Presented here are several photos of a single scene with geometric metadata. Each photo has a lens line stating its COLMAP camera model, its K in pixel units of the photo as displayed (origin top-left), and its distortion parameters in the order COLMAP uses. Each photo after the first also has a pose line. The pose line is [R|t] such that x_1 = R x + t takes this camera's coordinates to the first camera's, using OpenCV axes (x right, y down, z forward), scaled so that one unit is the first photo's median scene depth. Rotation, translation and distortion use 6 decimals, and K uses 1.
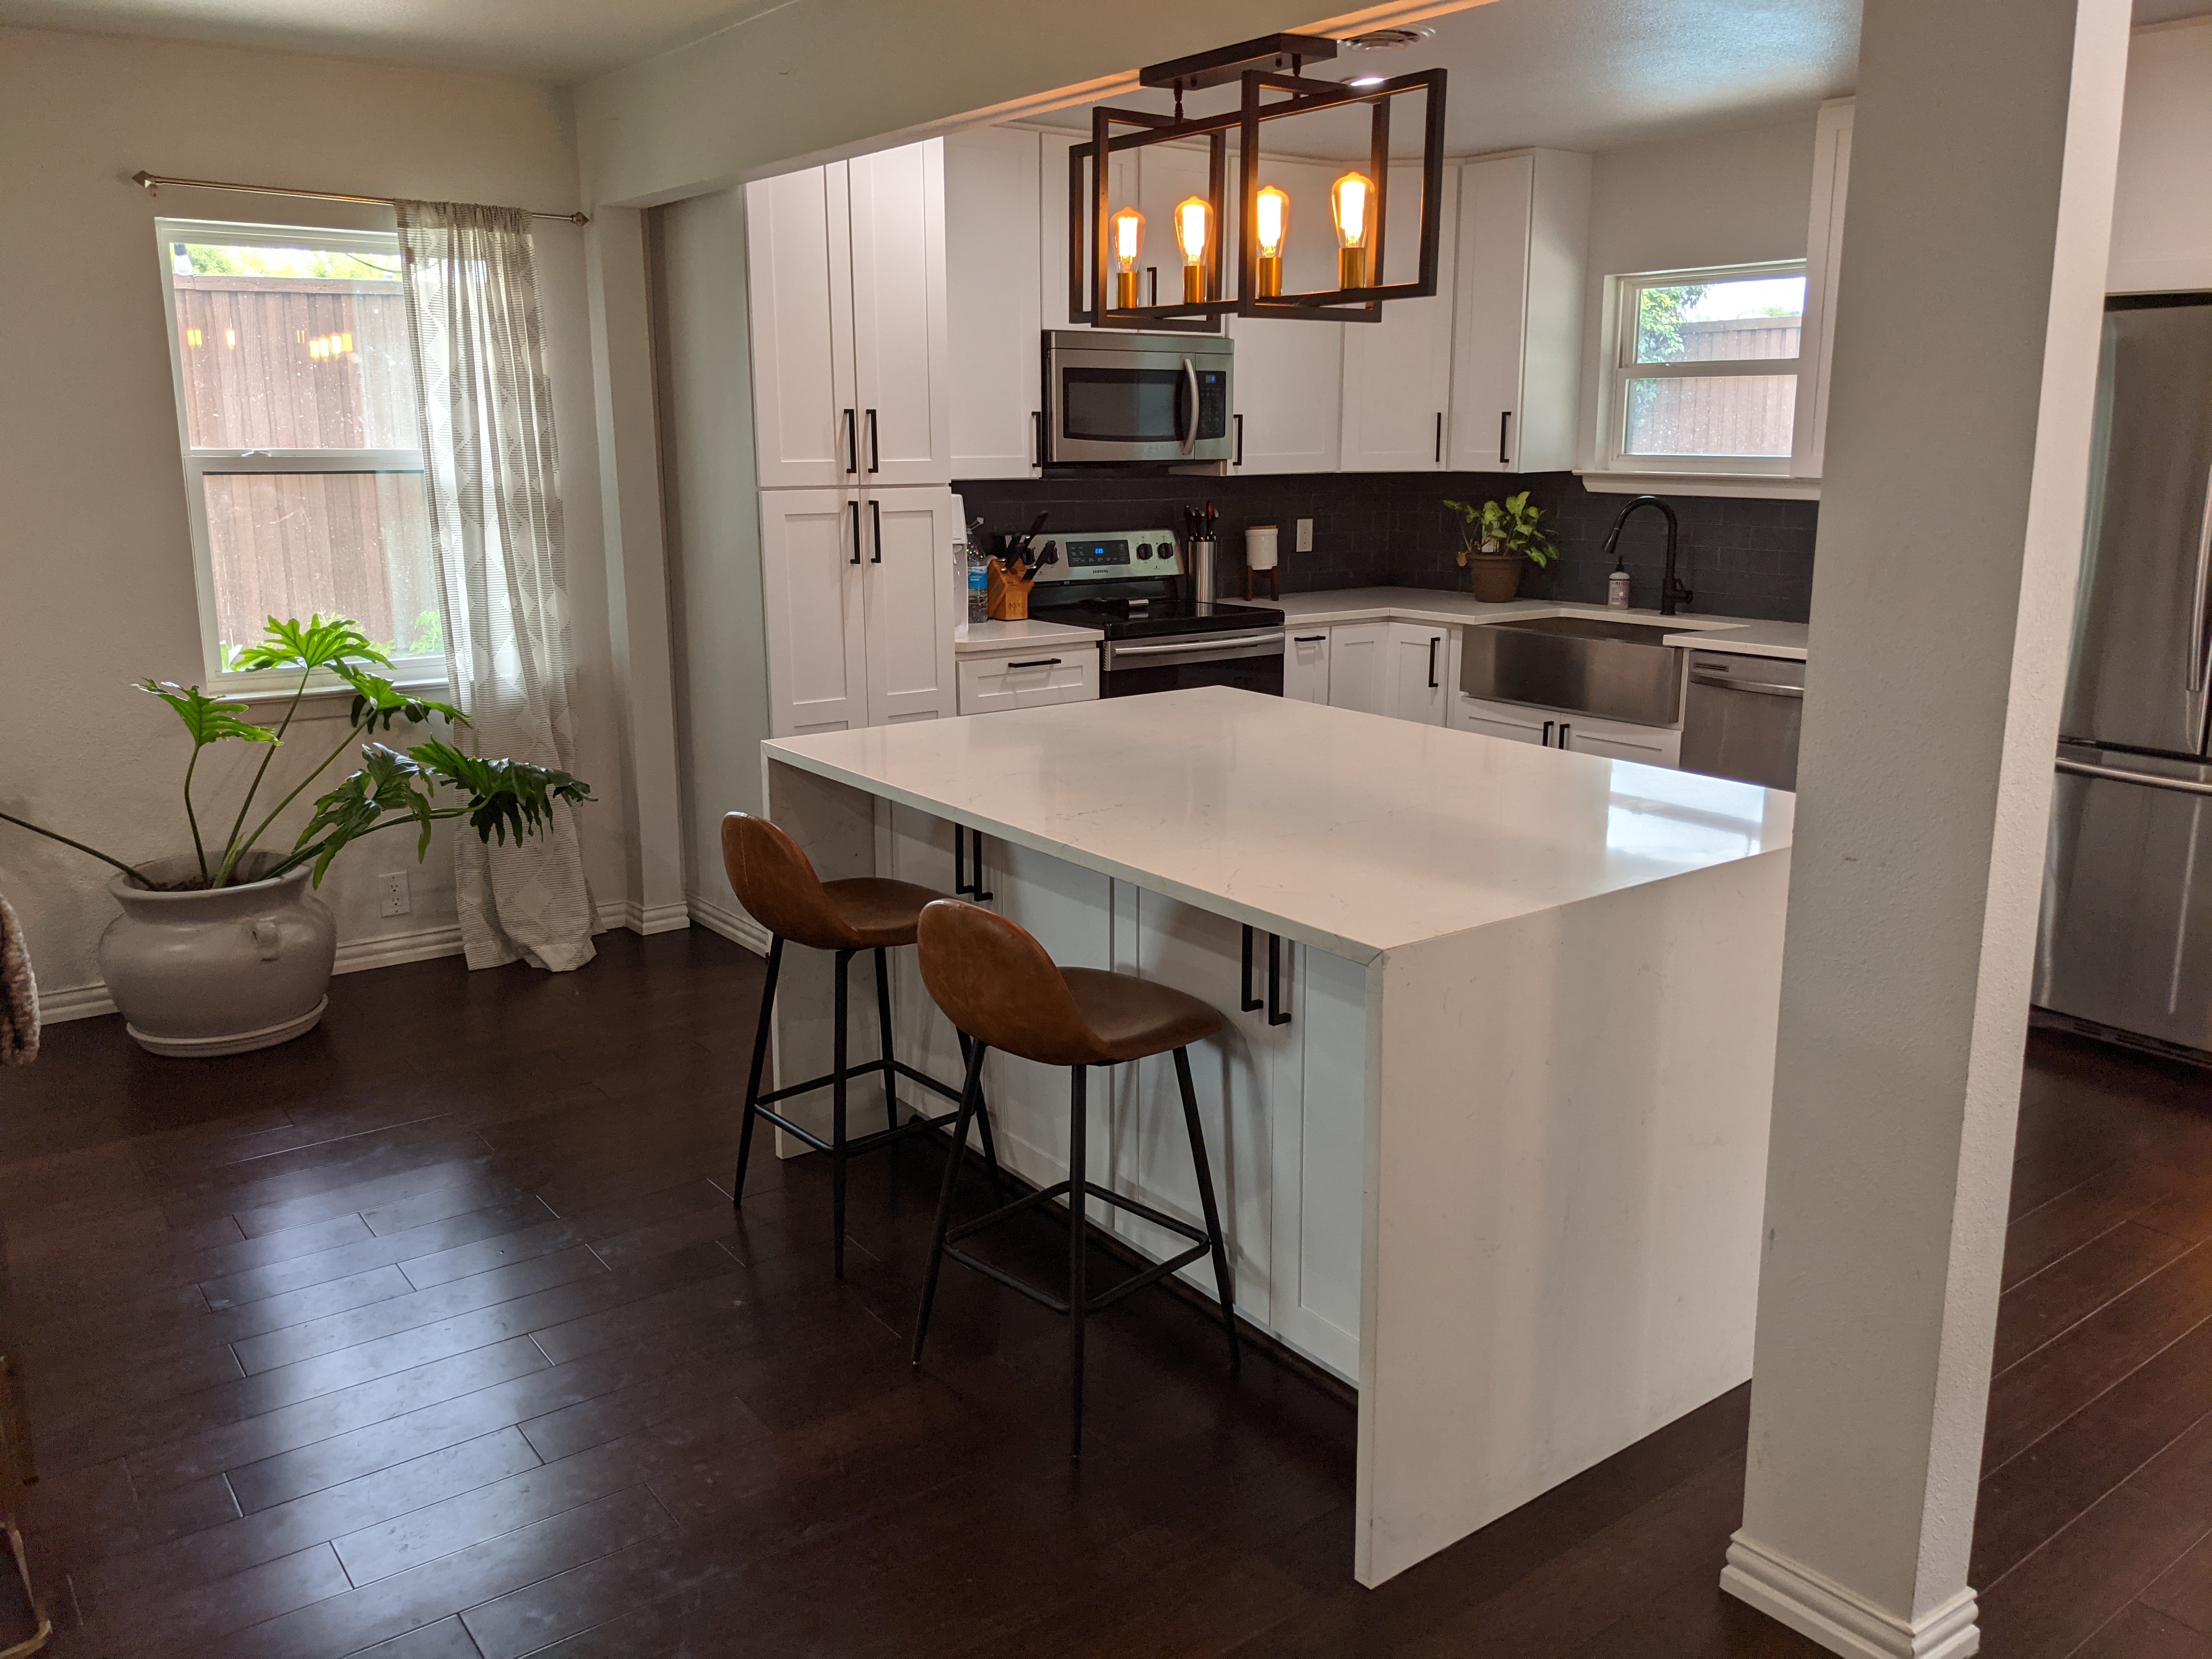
lens RADIAL K [[1727.9, 0, 1107.2], [0, 1727.9, 822.5], [0, 0, 1]] dist [0.049975, -0.086156]
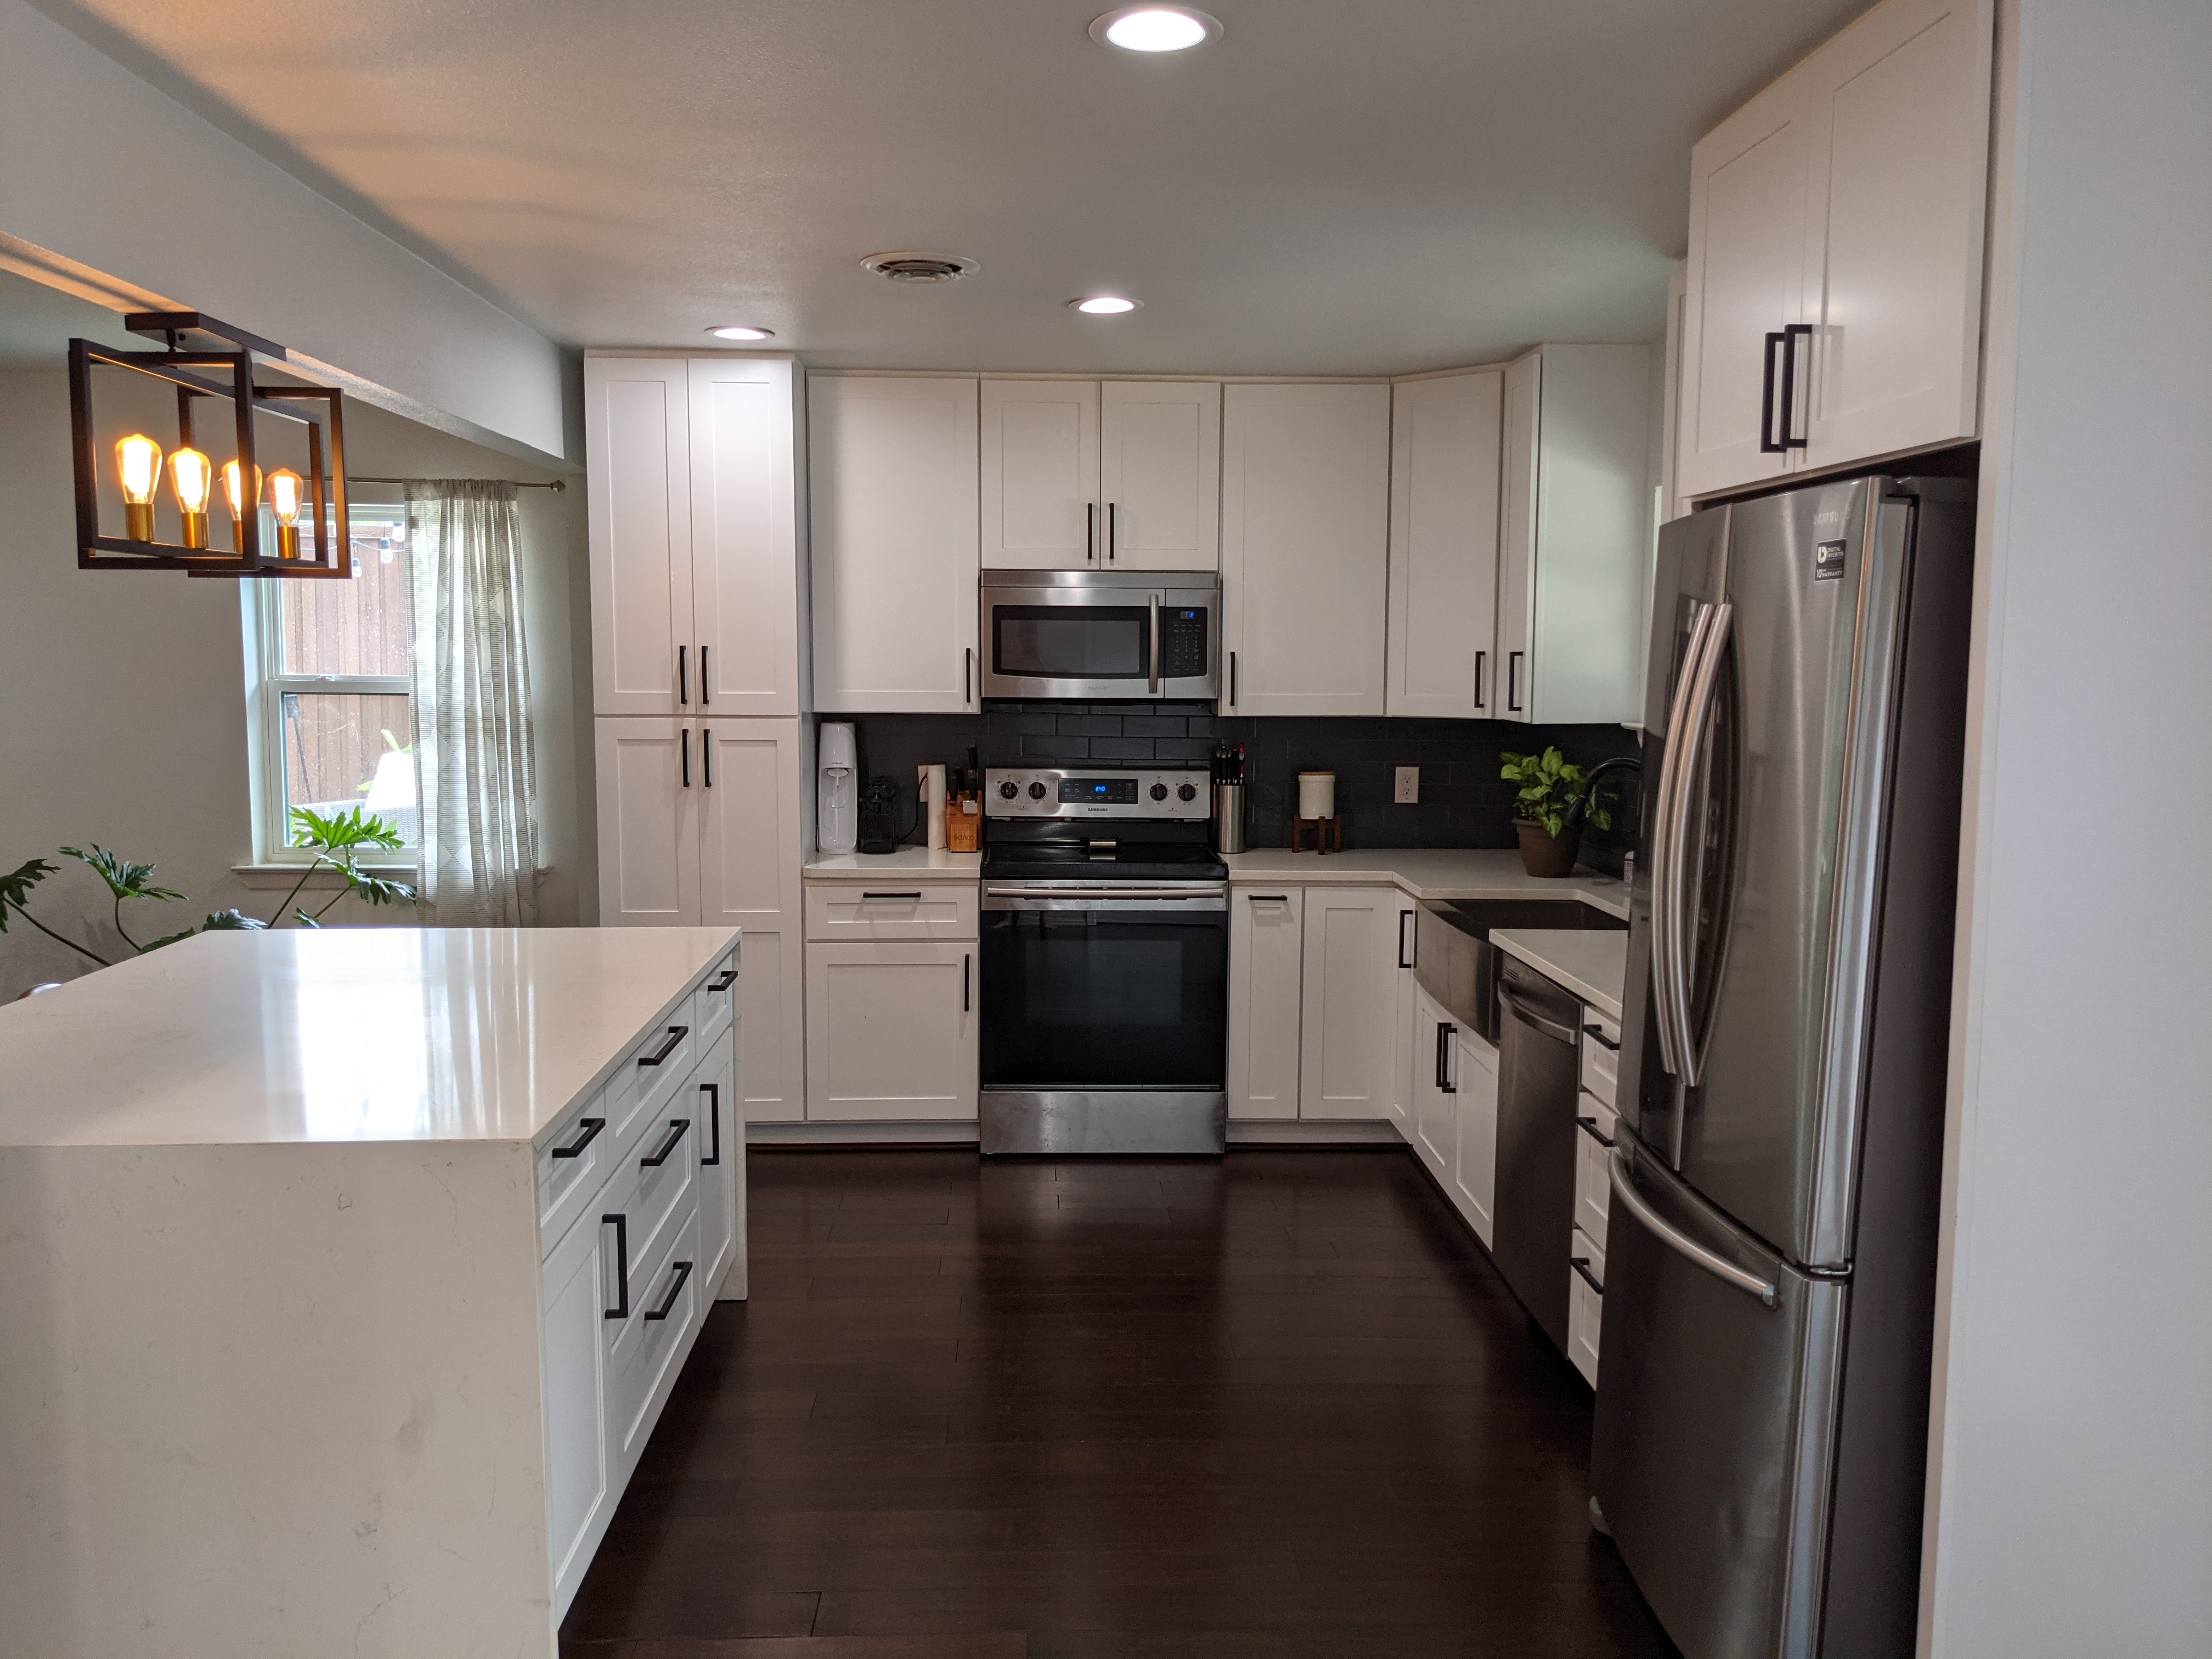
lens RADIAL K [[1719.3, 0, 1108.0], [0, 1719.3, 888.6], [0, 0, 1]] dist [0.005103, 0.001005]
pose [[0.830178, 0.082277, -0.551394, 0.609478], [-0.131193, 0.990106, -0.049784, -0.063281], [0.541843, 0.113668, 0.832758, 0.243334]]
